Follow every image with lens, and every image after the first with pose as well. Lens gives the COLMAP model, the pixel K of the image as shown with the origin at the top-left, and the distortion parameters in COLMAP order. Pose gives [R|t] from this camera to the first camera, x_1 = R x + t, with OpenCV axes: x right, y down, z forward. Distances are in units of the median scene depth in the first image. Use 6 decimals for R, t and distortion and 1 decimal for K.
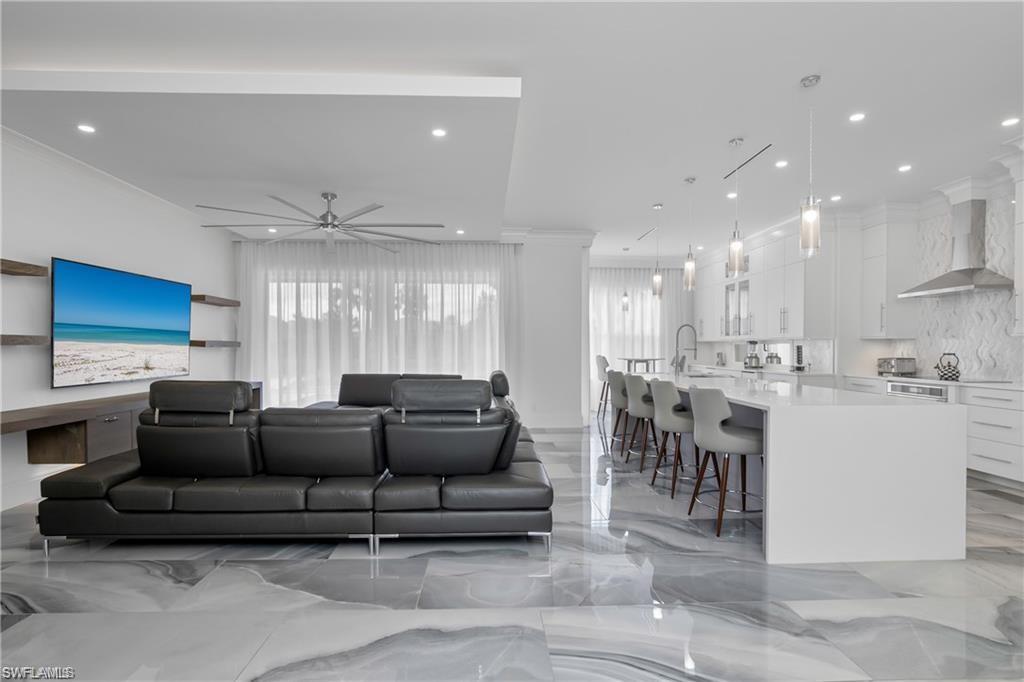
lens RADIAL K [[489.7, 0, 501.2], [0, 489.7, 356.5], [0, 0, 1]] dist [0.002096, -0.000107]
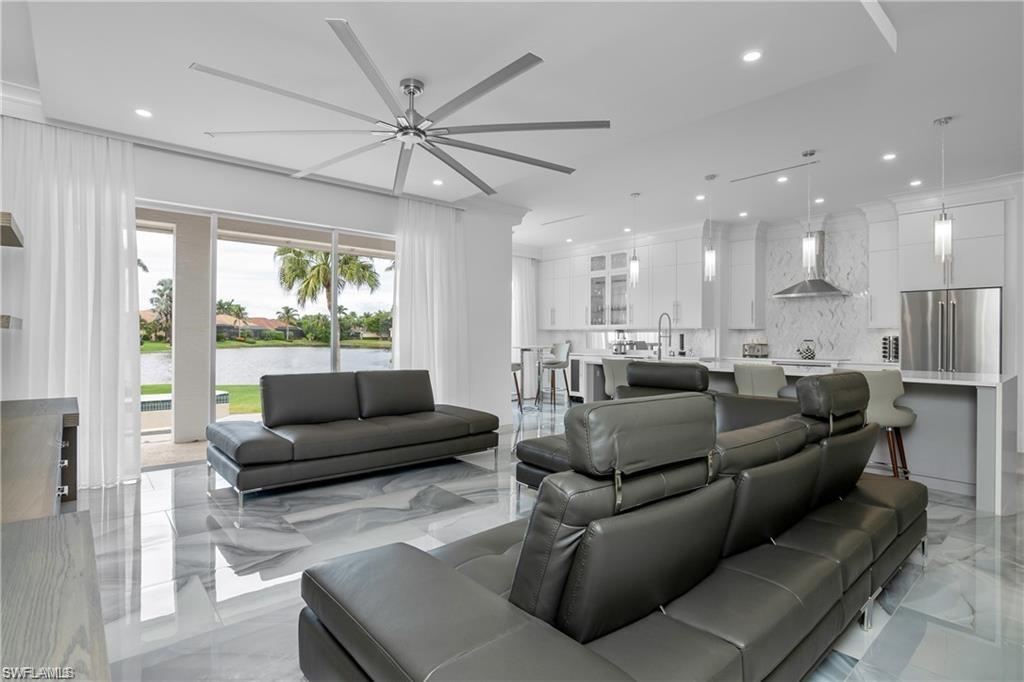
lens RADIAL K [[505.0, 0, 476.8], [0, 505.0, 343.9], [0, 0, 1]] dist [-0.001842, -0.000458]
pose [[0.785303, -0.006898, 0.619073, -0.617006], [0.008074, 0.999967, 0.000899, -0.004148], [-0.619058, 0.004292, 0.785333, 0.415117]]
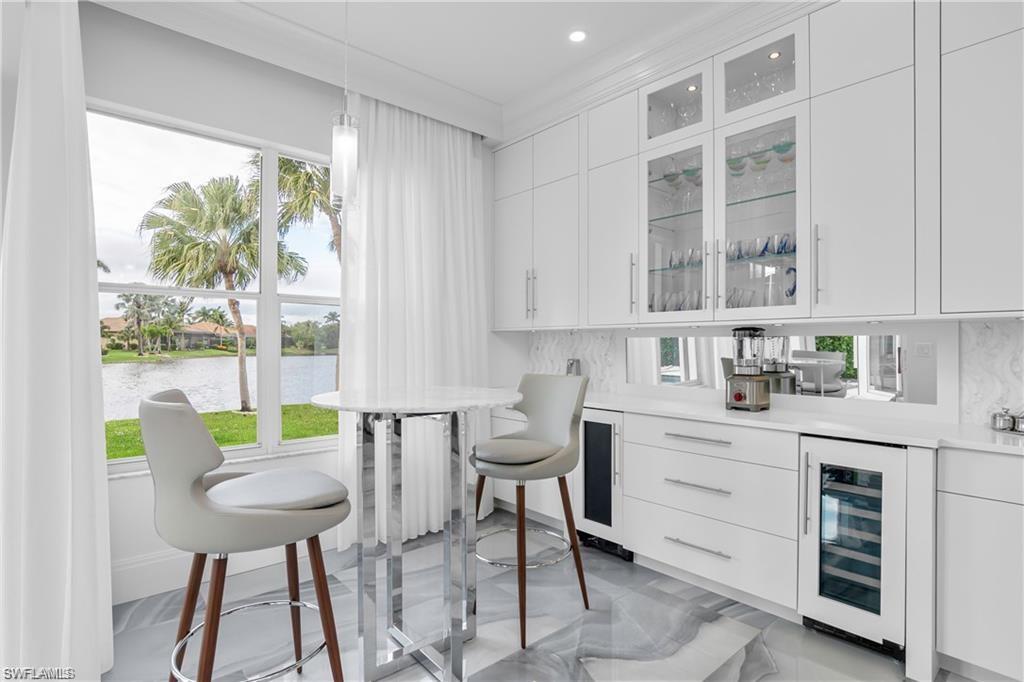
lens RADIAL K [[505.0, 0, 476.8], [0, 505.0, 343.9], [0, 0, 1]] dist [-0.001842, -0.000458]
pose [[0.790851, -0.000373, 0.612008, 0.242065], [0.010978, 0.999848, -0.013576, -0.025364], [-0.611910, 0.017455, 0.790735, 1.177613]]
